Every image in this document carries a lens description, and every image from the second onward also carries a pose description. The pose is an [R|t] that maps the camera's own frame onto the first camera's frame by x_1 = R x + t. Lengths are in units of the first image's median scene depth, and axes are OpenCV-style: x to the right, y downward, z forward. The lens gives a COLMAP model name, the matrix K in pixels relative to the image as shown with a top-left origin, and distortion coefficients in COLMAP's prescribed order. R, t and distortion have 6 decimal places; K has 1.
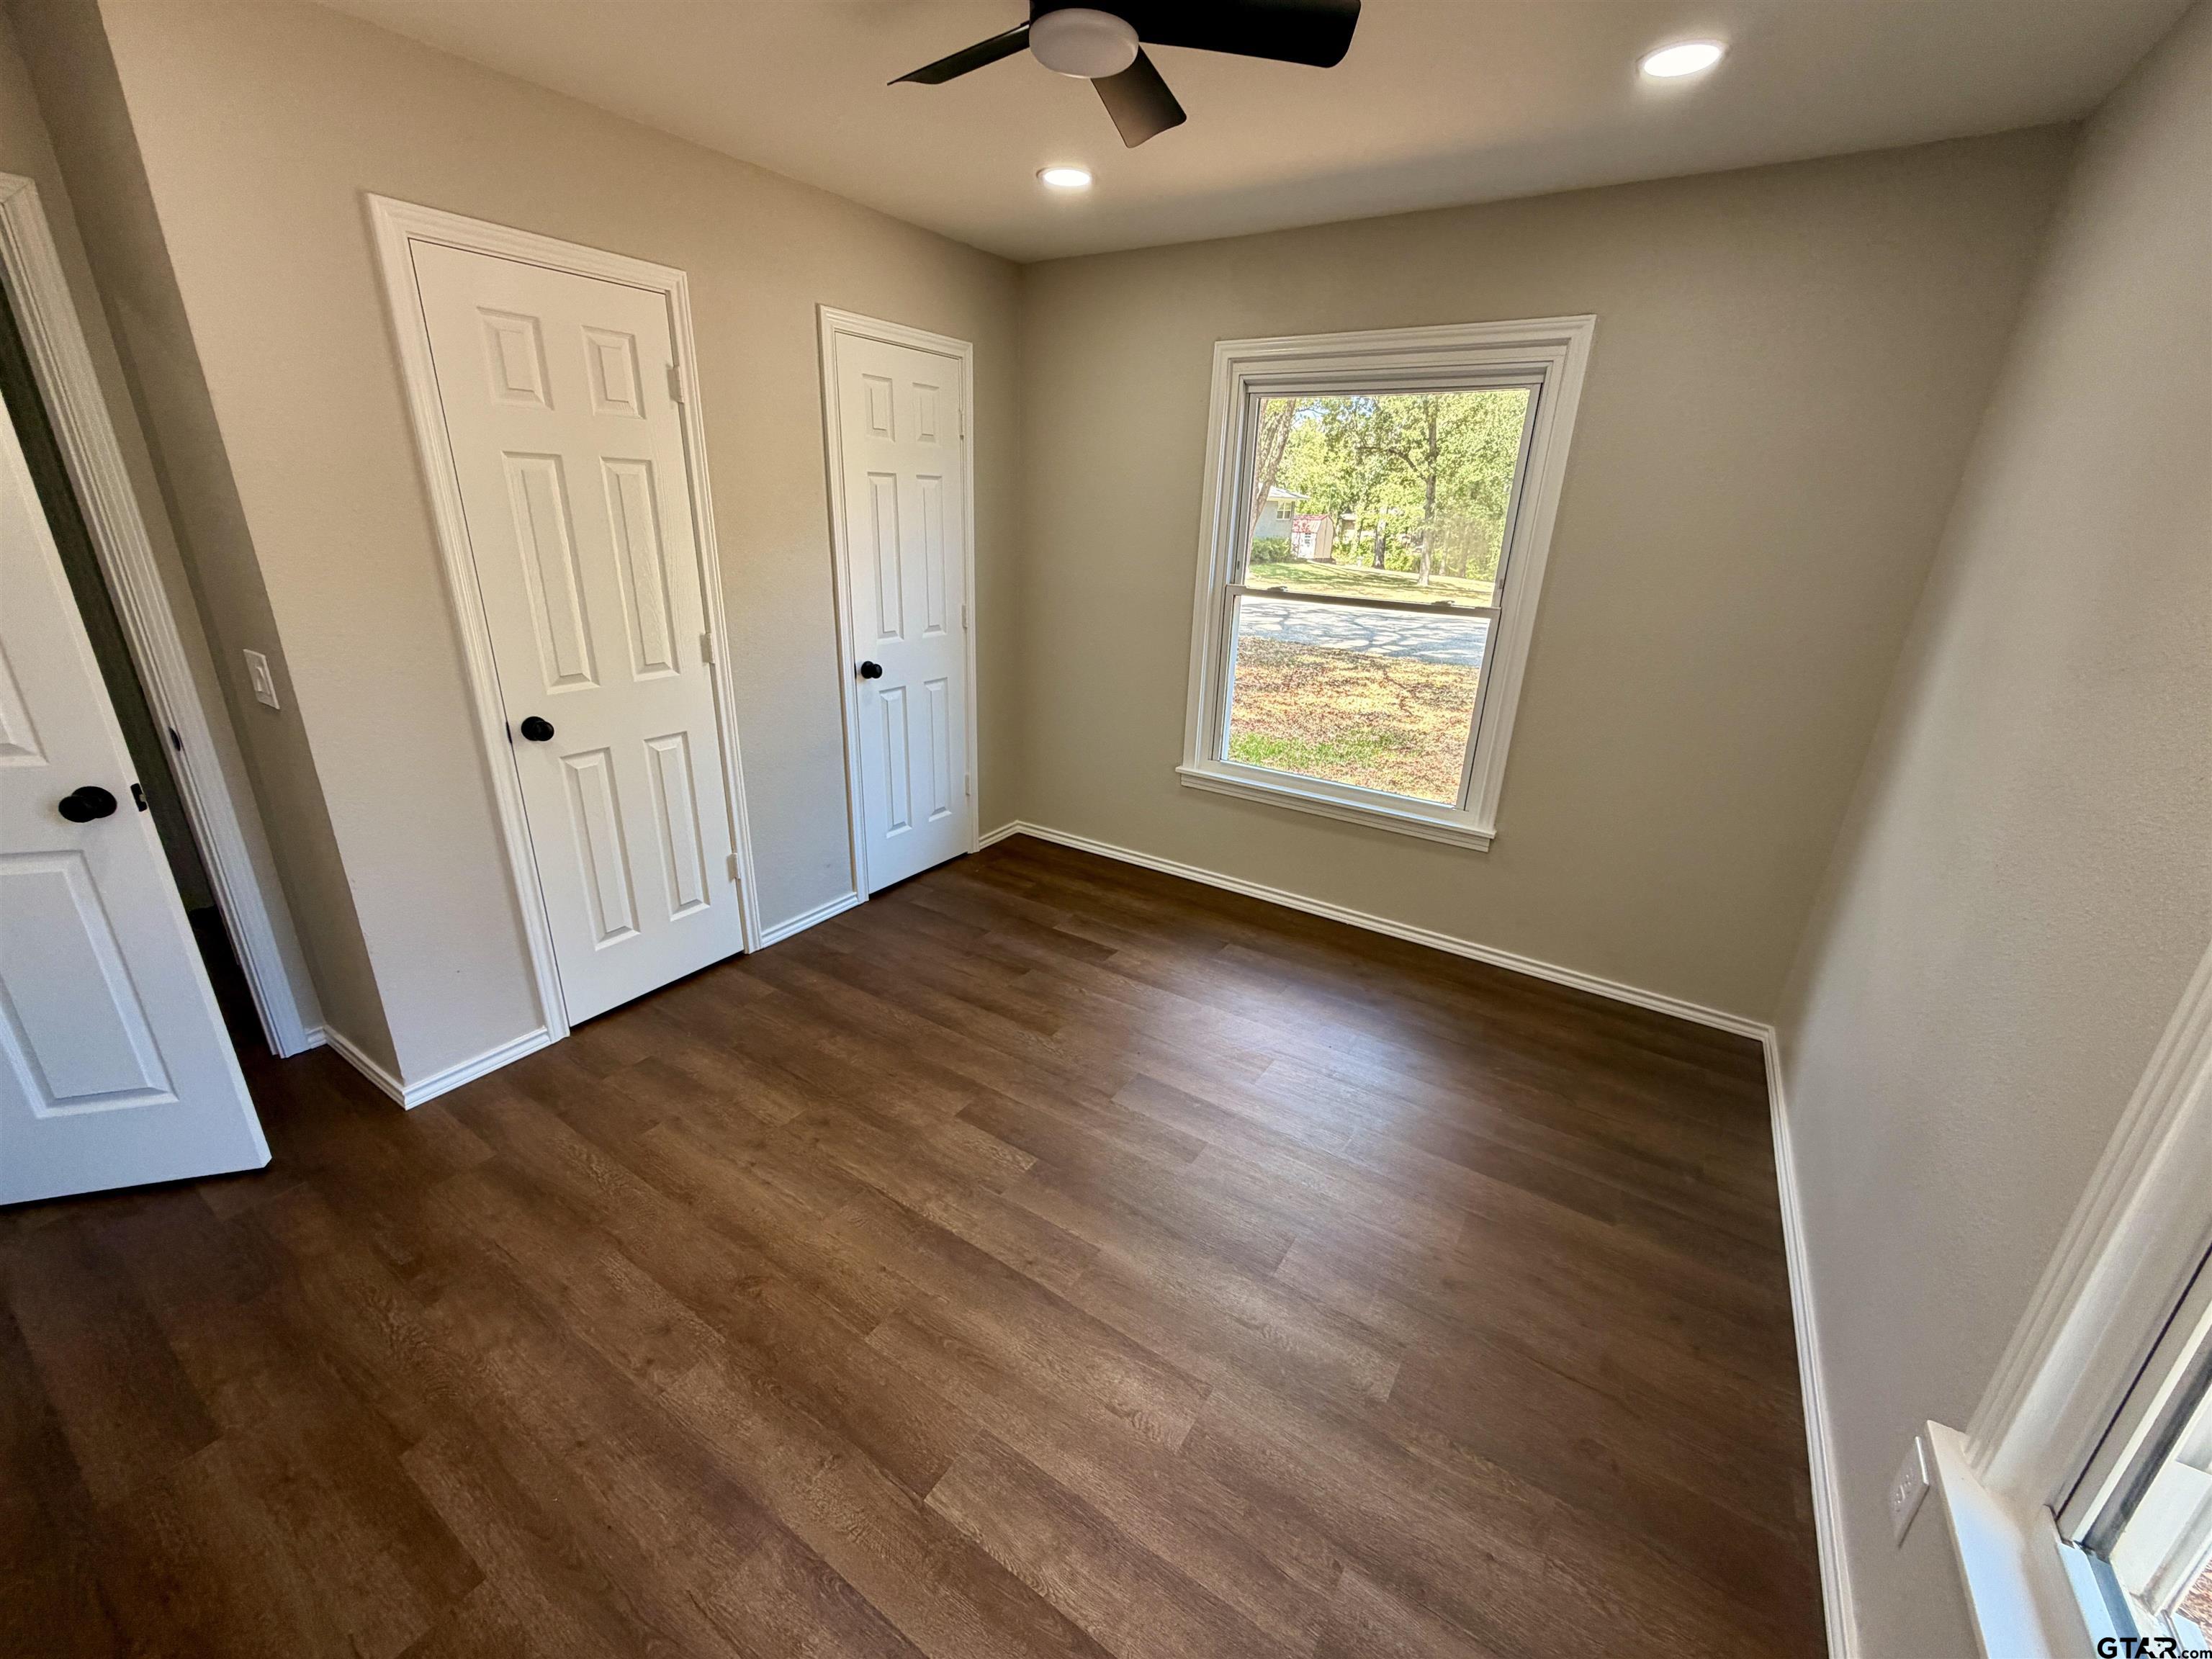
lens RADIAL K [[888.9, 0, 1101.2], [0, 888.9, 829.7], [0, 0, 1]] dist [0.002049, -0.000394]
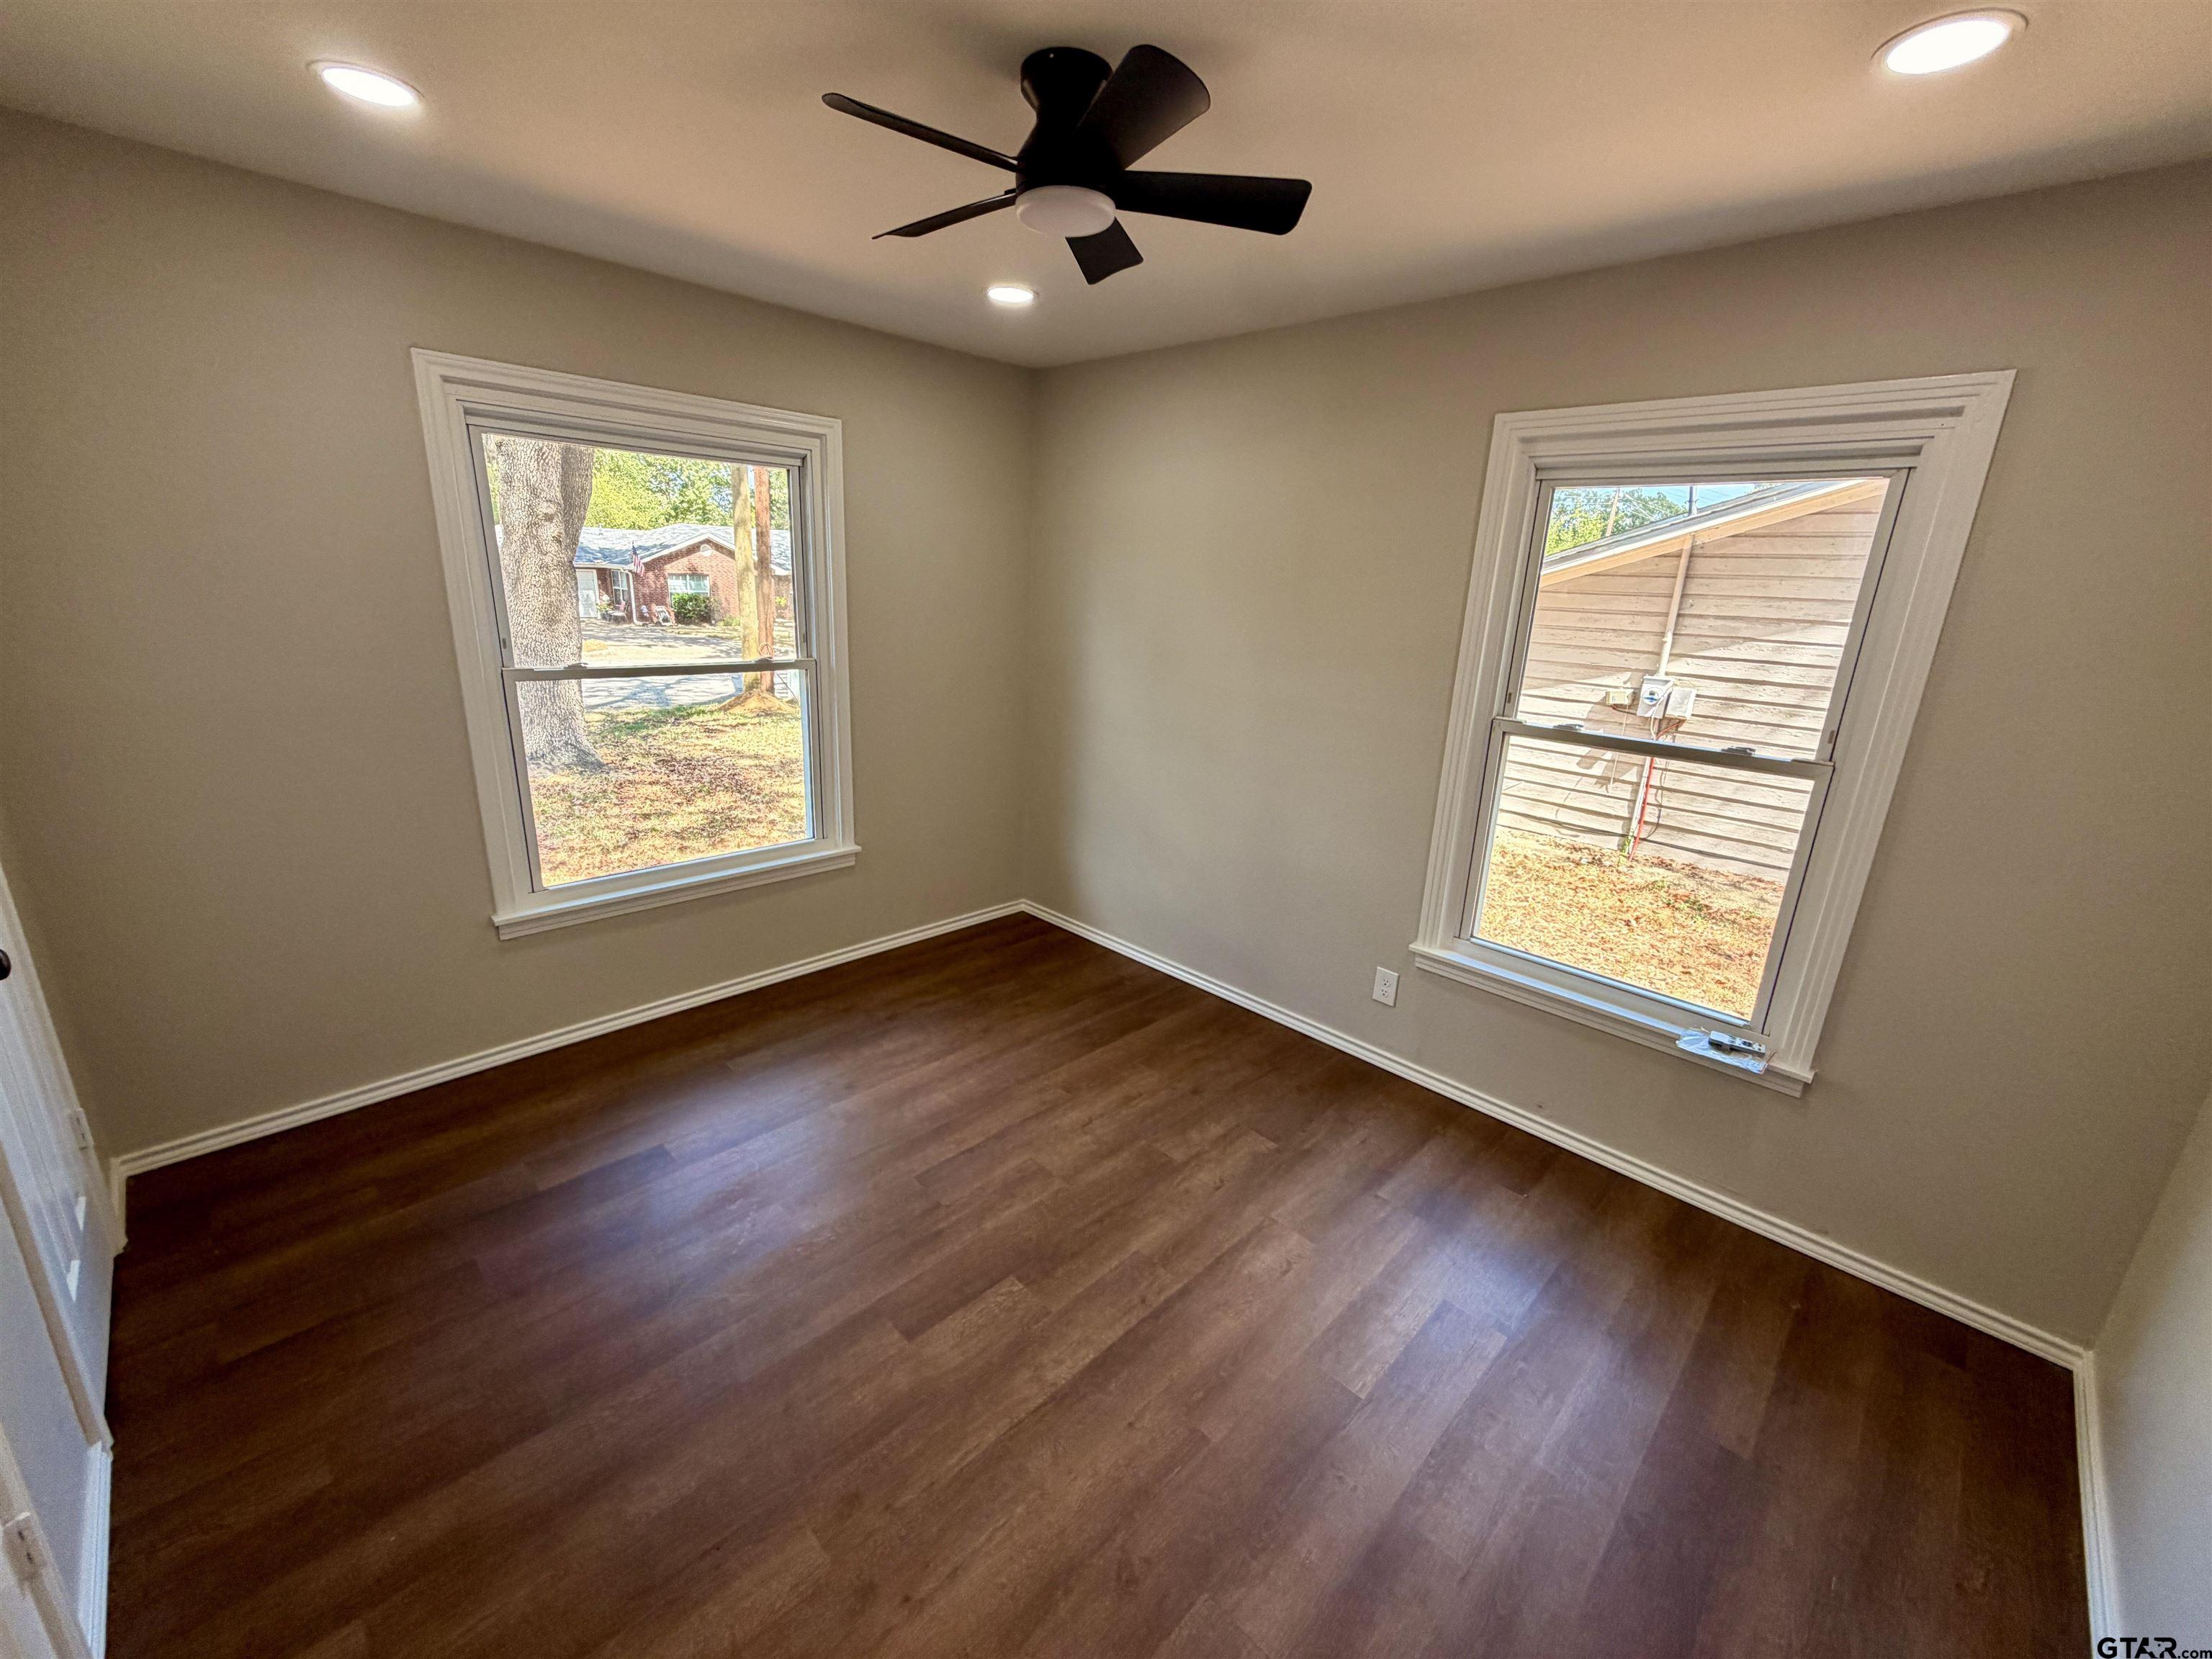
lens RADIAL K [[888.9, 0, 1101.2], [0, 888.9, 829.7], [0, 0, 1]] dist [0.002049, -0.000394]
pose [[0.196586, -0.296188, 0.934680, -0.673434], [0.299856, 0.925770, 0.230298, -0.222083], [-0.933510, 0.234996, 0.270807, 0.449944]]
